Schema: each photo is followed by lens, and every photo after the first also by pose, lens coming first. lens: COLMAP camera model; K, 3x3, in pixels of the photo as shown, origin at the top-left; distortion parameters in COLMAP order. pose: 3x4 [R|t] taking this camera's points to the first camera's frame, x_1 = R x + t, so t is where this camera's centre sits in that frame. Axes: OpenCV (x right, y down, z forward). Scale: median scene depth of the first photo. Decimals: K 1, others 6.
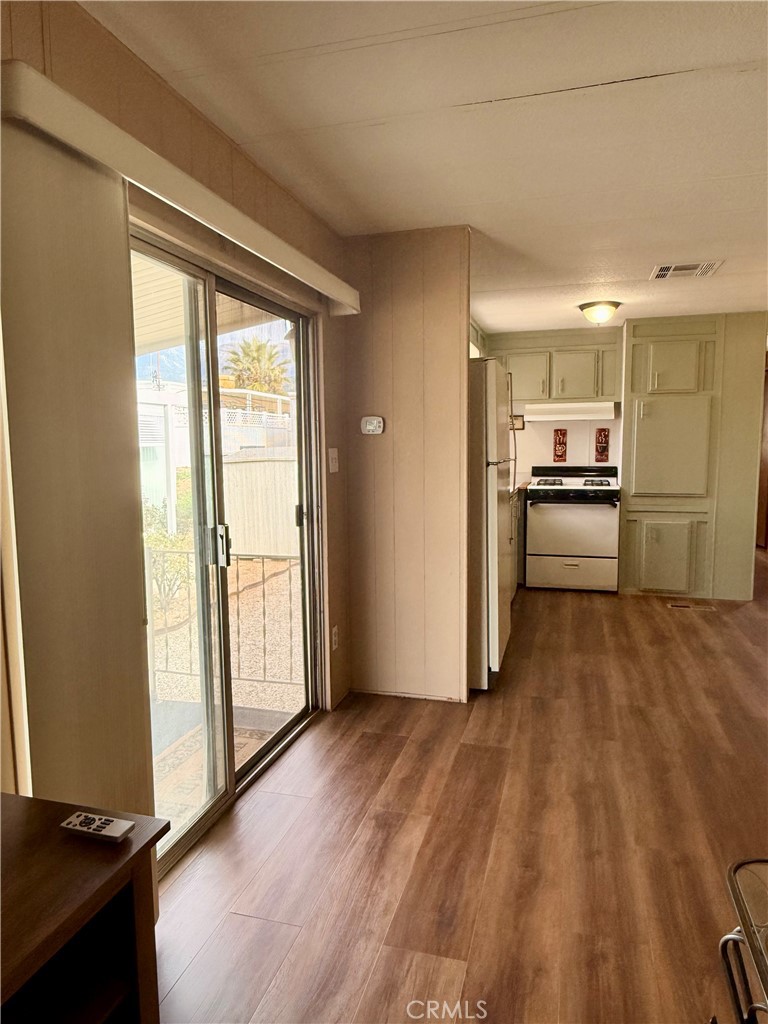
lens RADIAL K [[675.1, 0, 384.0], [0, 675.1, 512.0], [0, 0, 1]] dist [0.001516, -0.002606]
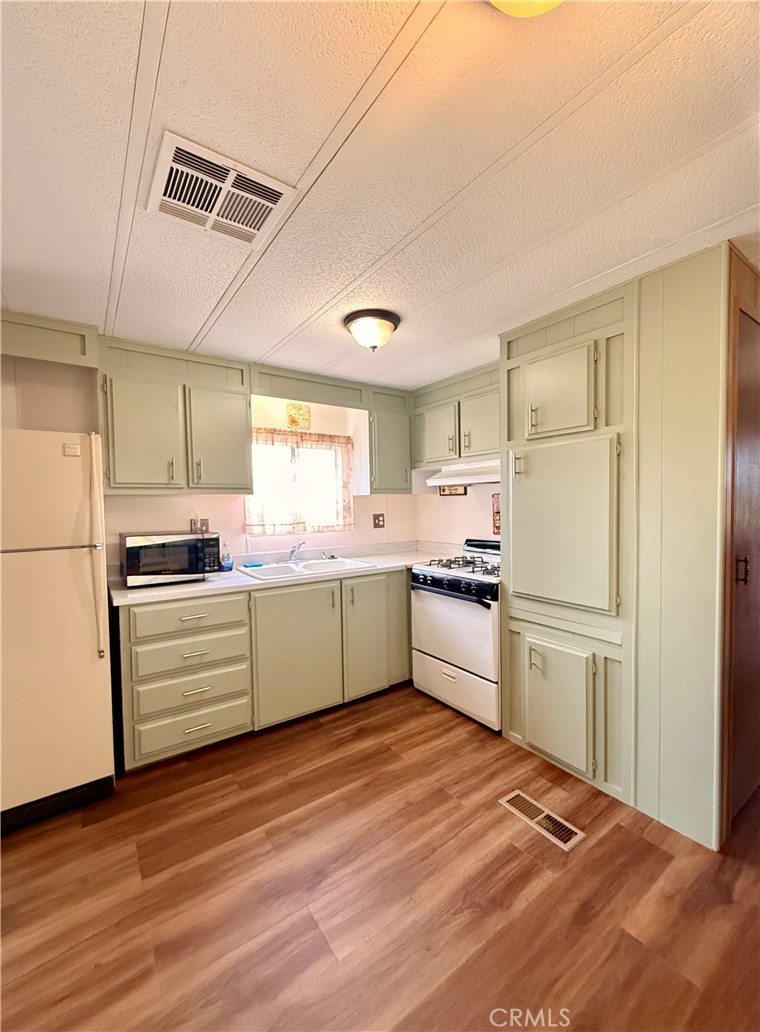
lens RADIAL K [[428.3, 0, 380.0], [0, 428.3, 516.0], [0, 0, 1]] dist [-0.002328, -0.000420]
pose [[0.787250, 0.013909, -0.616478, 0.535016], [-0.051619, 0.997723, -0.043407, -0.077827], [0.614470, 0.065994, 0.786175, 0.596712]]
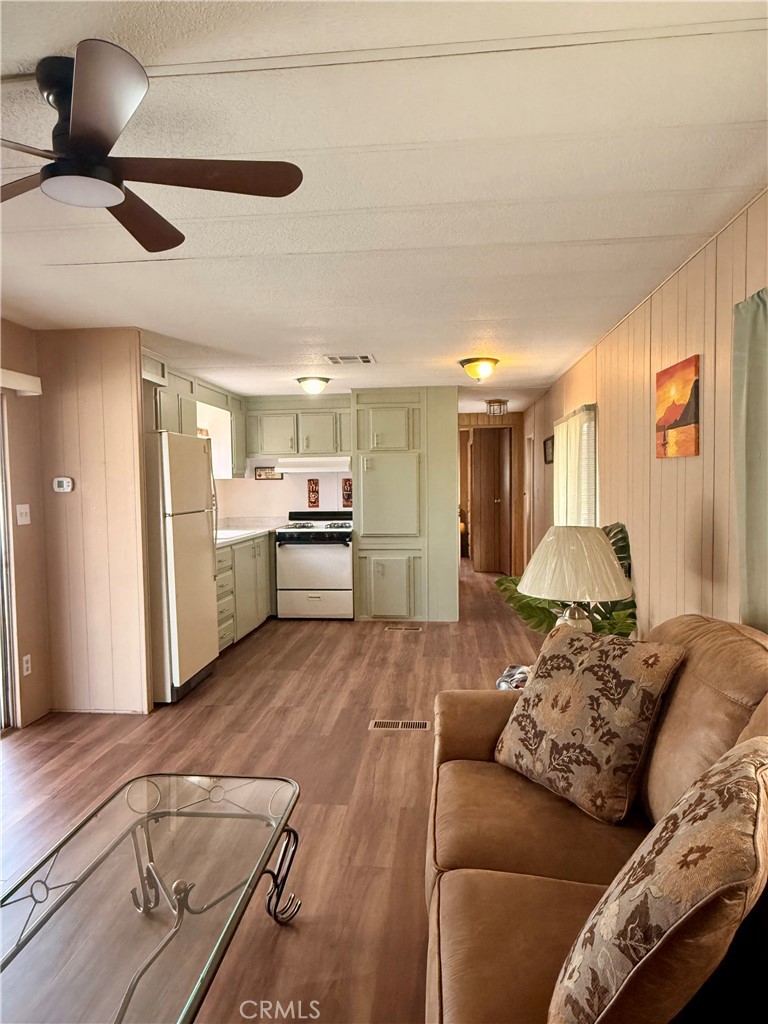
lens RADIAL K [[675.1, 0, 384.0], [0, 675.1, 512.0], [0, 0, 1]] dist [0.001516, -0.002606]
pose [[0.982863, -0.011574, 0.183972, 0.193604], [0.022183, 0.998200, -0.055713, -0.000116], [-0.182996, 0.058840, 0.981351, -0.169739]]
